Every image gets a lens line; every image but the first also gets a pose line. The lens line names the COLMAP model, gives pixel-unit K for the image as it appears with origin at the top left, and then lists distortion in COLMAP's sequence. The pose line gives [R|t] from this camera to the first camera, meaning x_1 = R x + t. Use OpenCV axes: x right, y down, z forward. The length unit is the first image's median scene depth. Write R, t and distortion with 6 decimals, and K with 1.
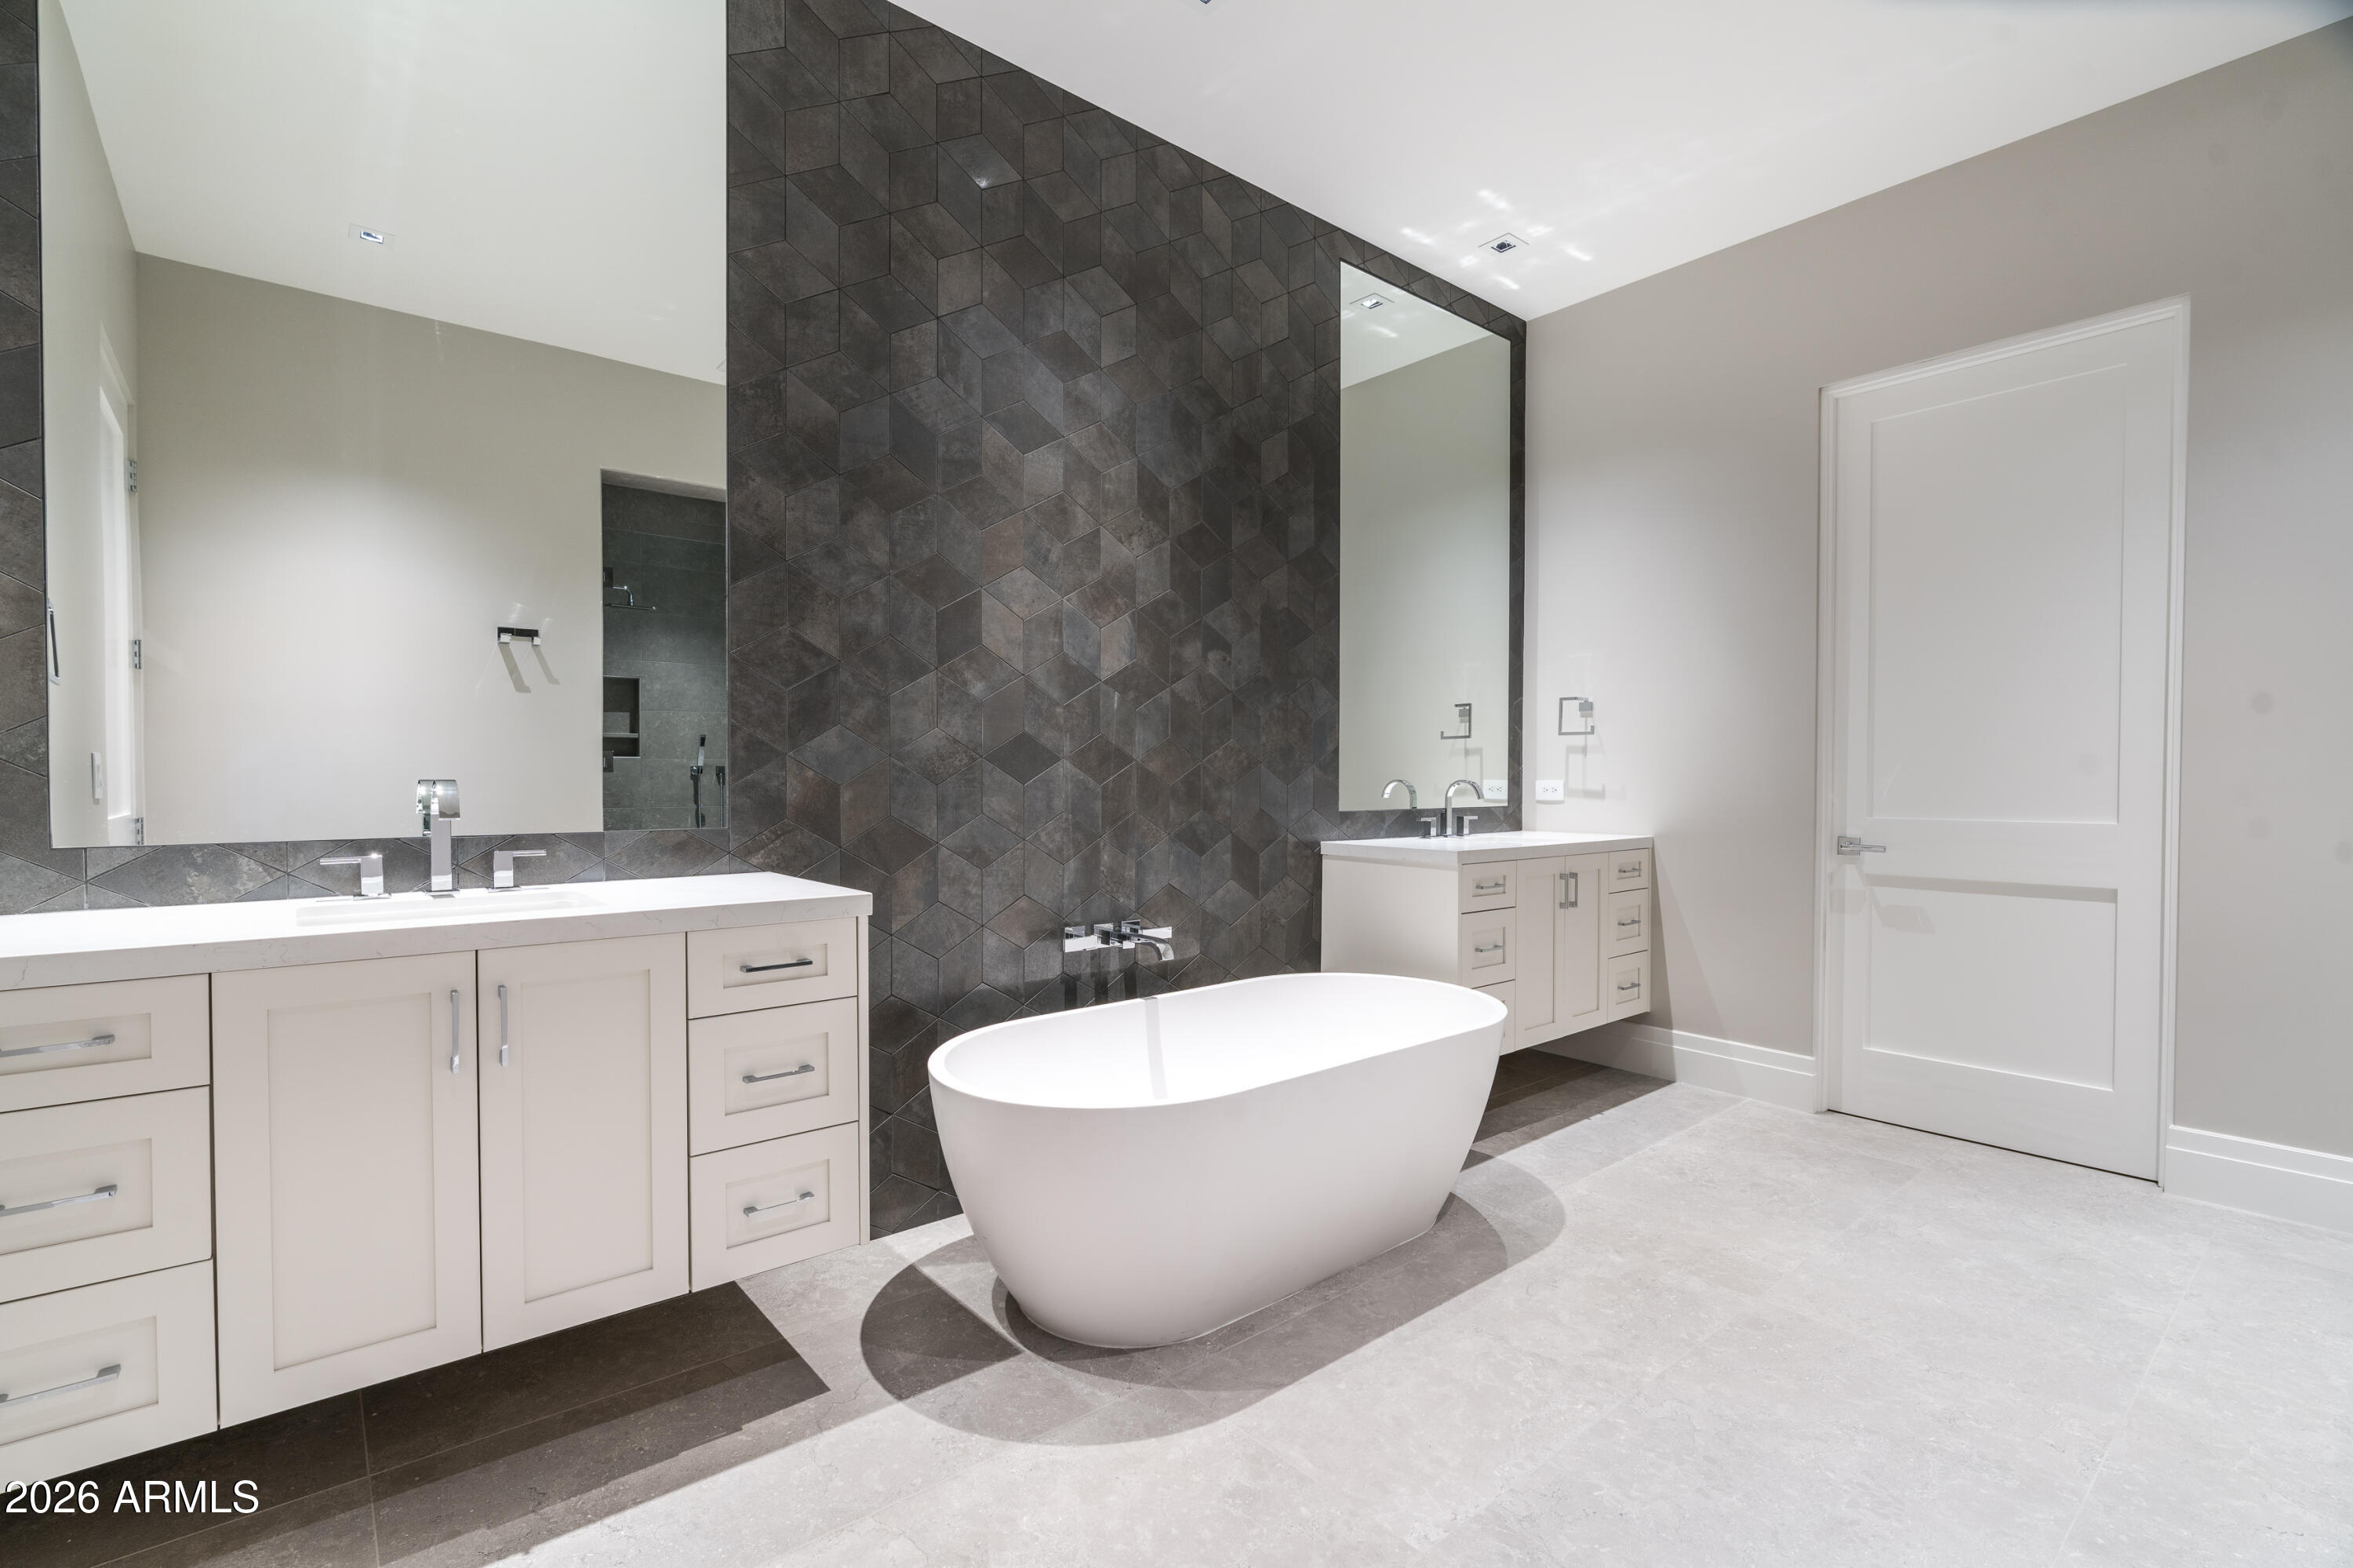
lens RADIAL K [[1076.7, 0, 1158.2], [0, 1076.7, 784.7], [0, 0, 1]] dist [-0.008904, 0.001591]
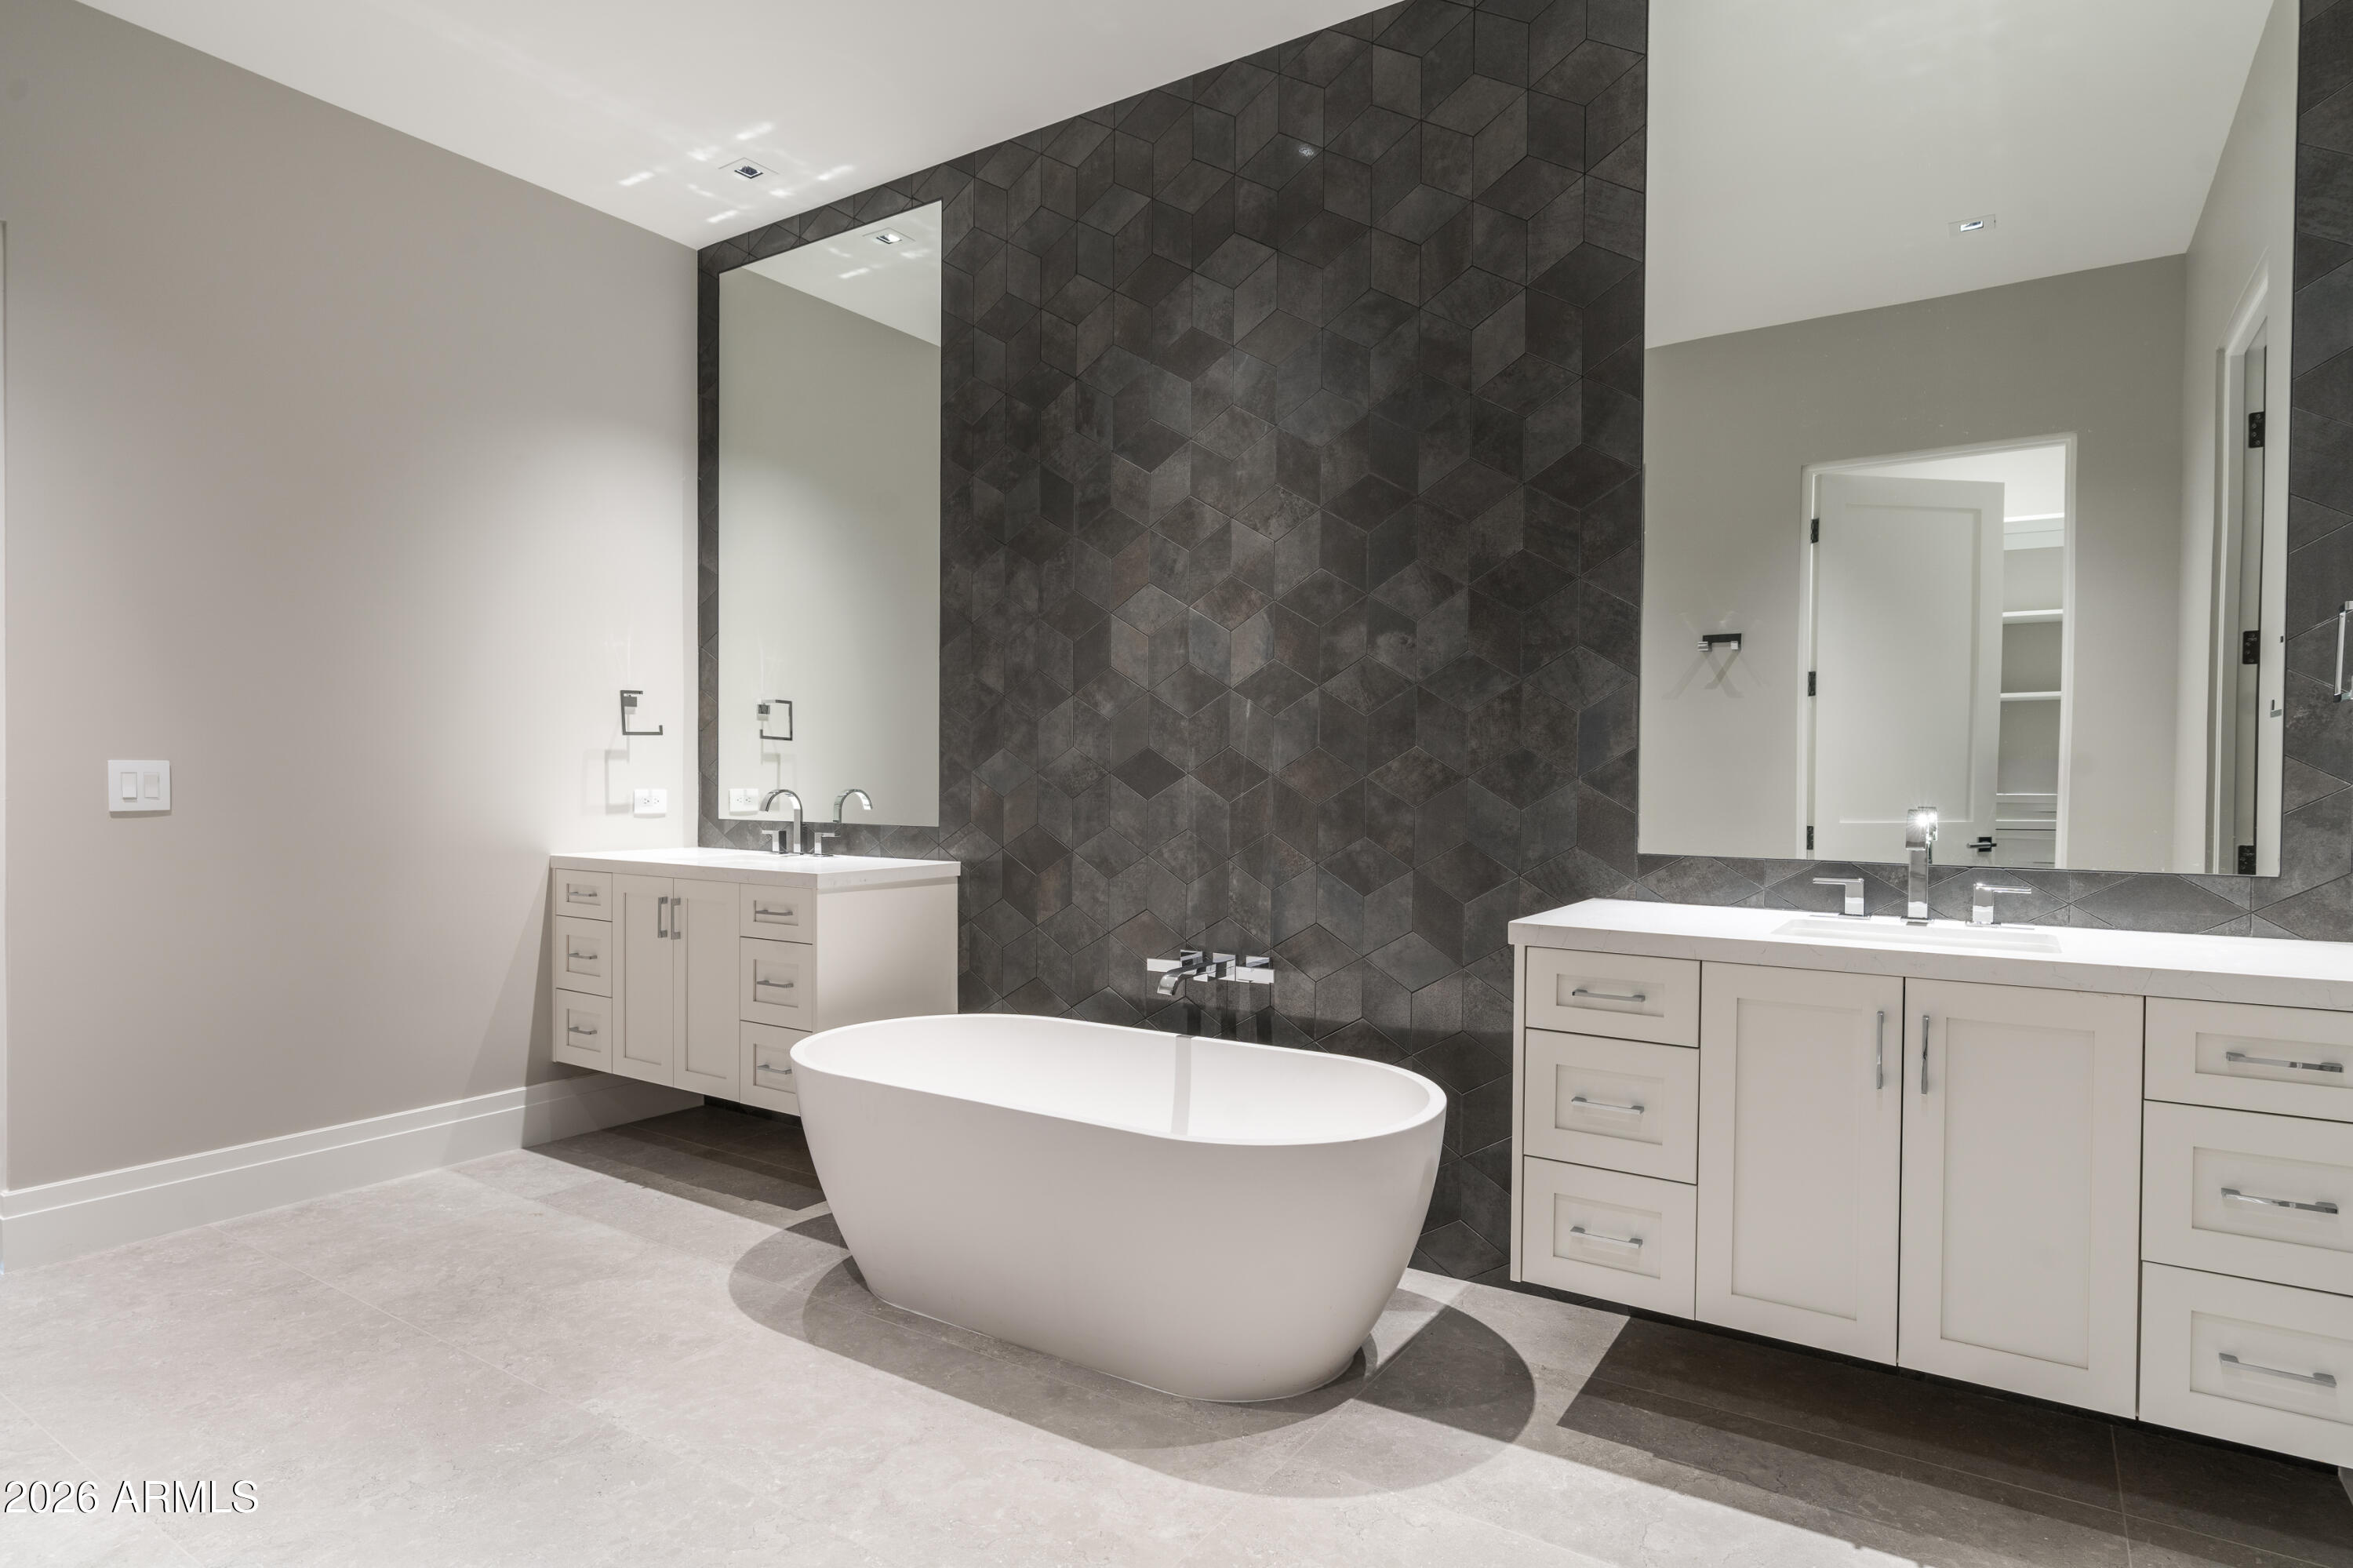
lens RADIAL K [[1292.6, 0, 1157.7], [0, 1292.6, 788.4], [0, 0, 1]] dist [0.001183, -0.000388]
pose [[0.273434, 0.007782, -0.961859, 1.001646], [-0.014565, 0.999886, 0.003949, -0.015173], [0.961780, 0.012930, 0.273516, 0.651516]]
